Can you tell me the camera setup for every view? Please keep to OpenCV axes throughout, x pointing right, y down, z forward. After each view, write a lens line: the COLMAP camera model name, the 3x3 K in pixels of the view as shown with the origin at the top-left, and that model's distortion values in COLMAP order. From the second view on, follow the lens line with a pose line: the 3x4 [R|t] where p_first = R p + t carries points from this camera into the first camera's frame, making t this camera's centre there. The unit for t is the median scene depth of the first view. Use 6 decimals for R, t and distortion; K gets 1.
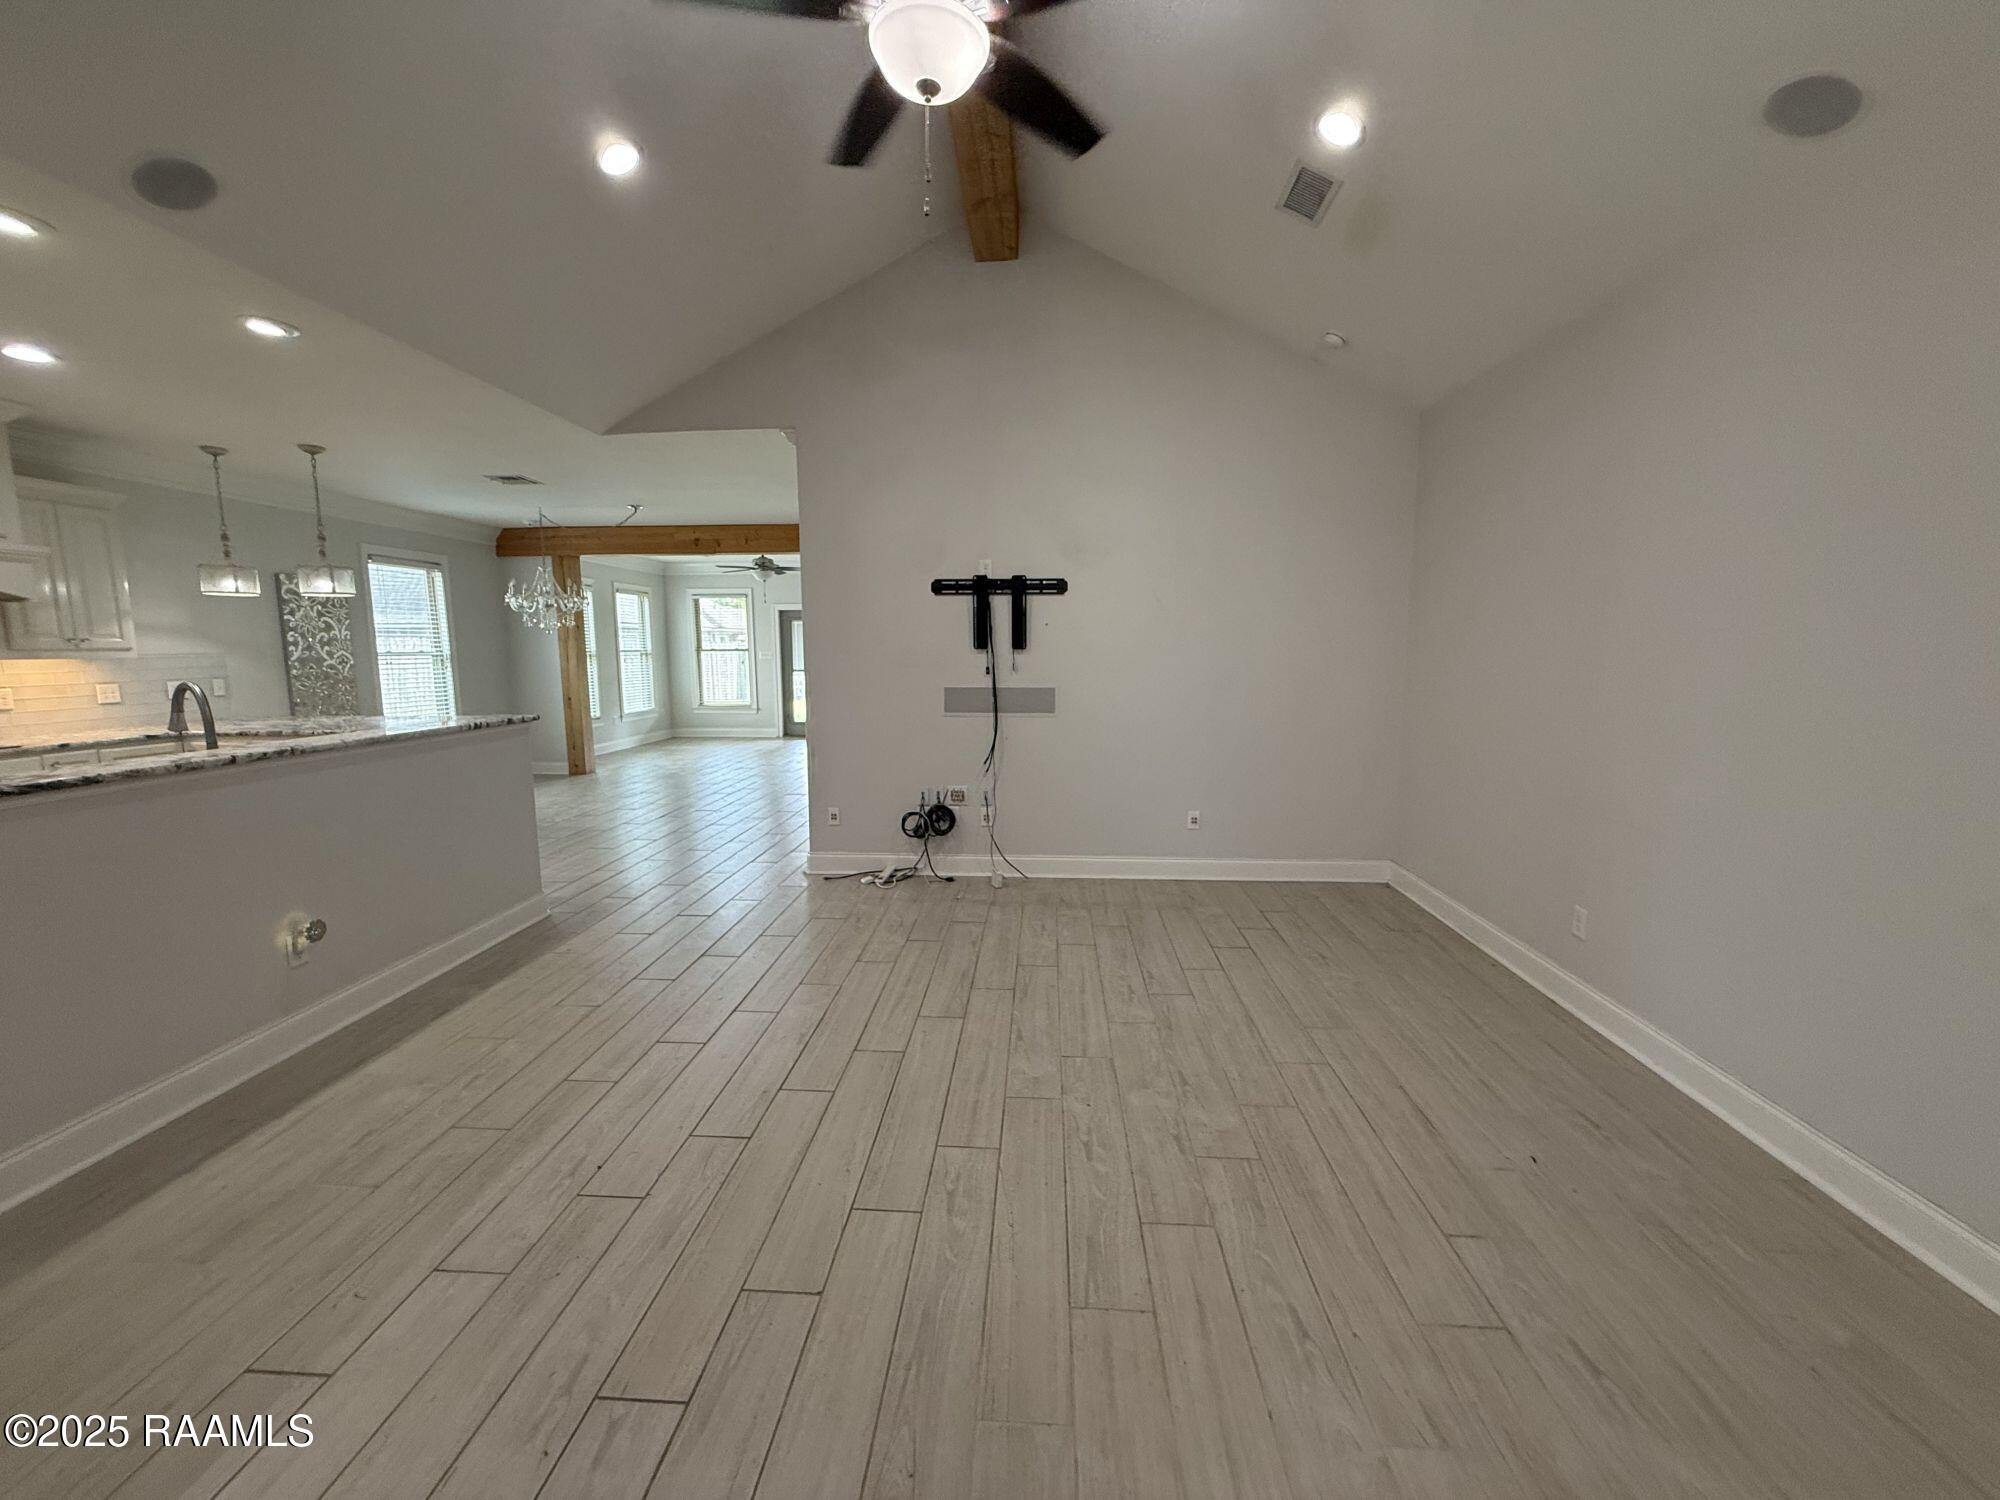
lens RADIAL K [[807.3, 0, 998.5], [0, 807.3, 749.6], [0, 0, 1]] dist [0.004114, -0.000360]
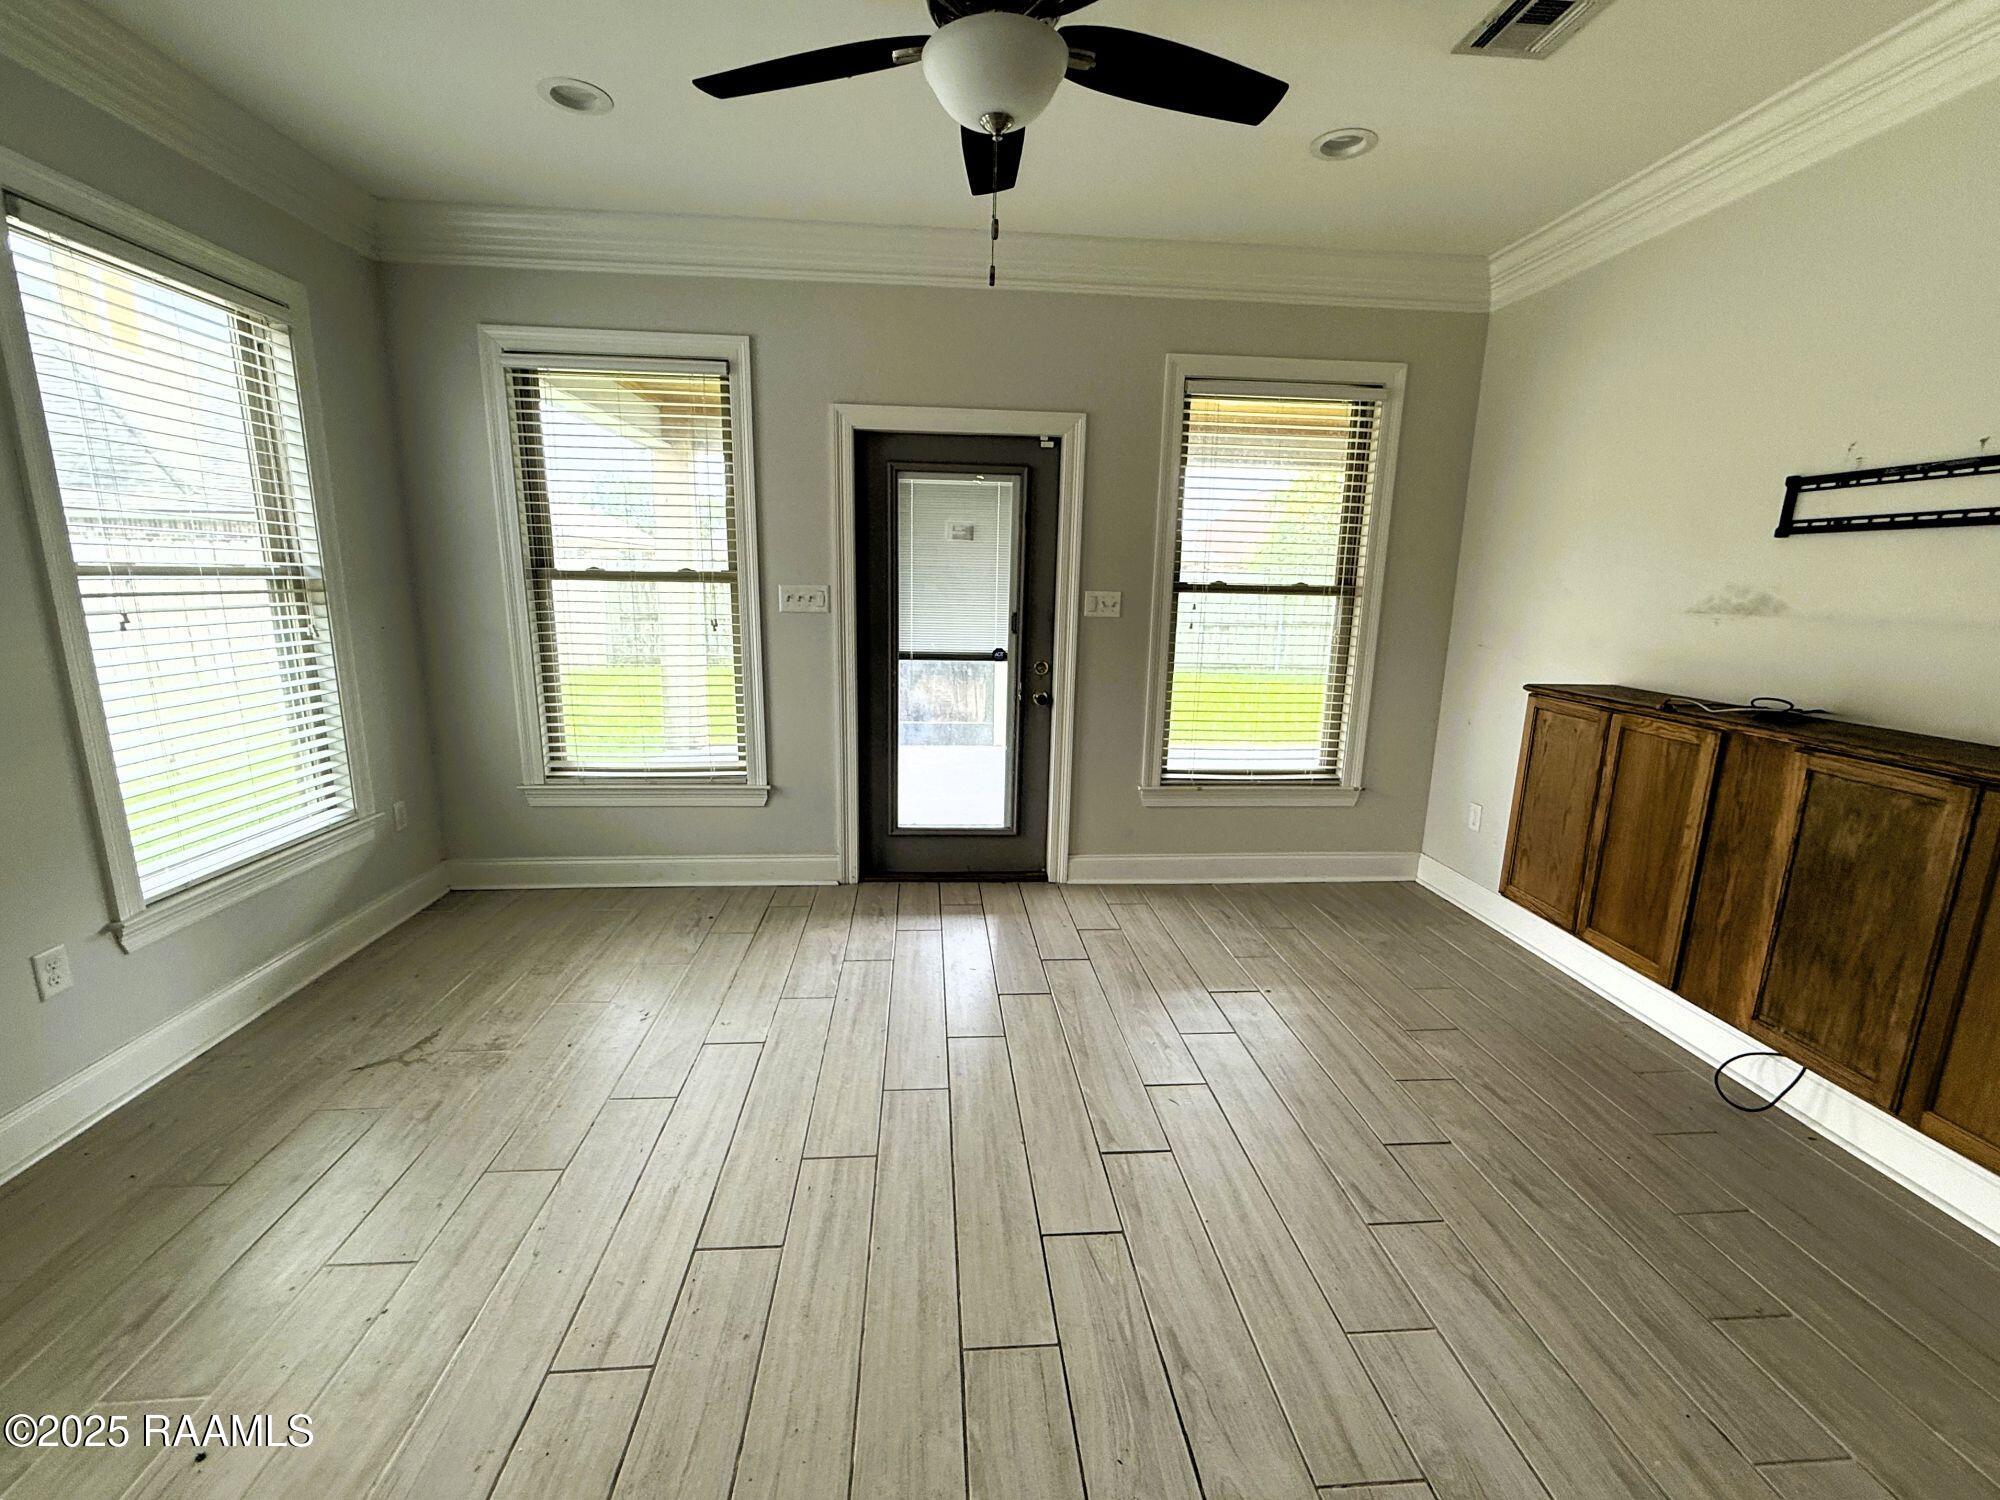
lens RADIAL K [[807.3, 0, 1001.9], [0, 807.3, 741.0], [0, 0, 1]] dist [0.004114, -0.000360]
pose [[0.988571, -0.003680, 0.150714, -0.293486], [-0.006863, 0.997567, 0.069375, -0.098091], [-0.150603, -0.069617, 0.986140, 0.799156]]
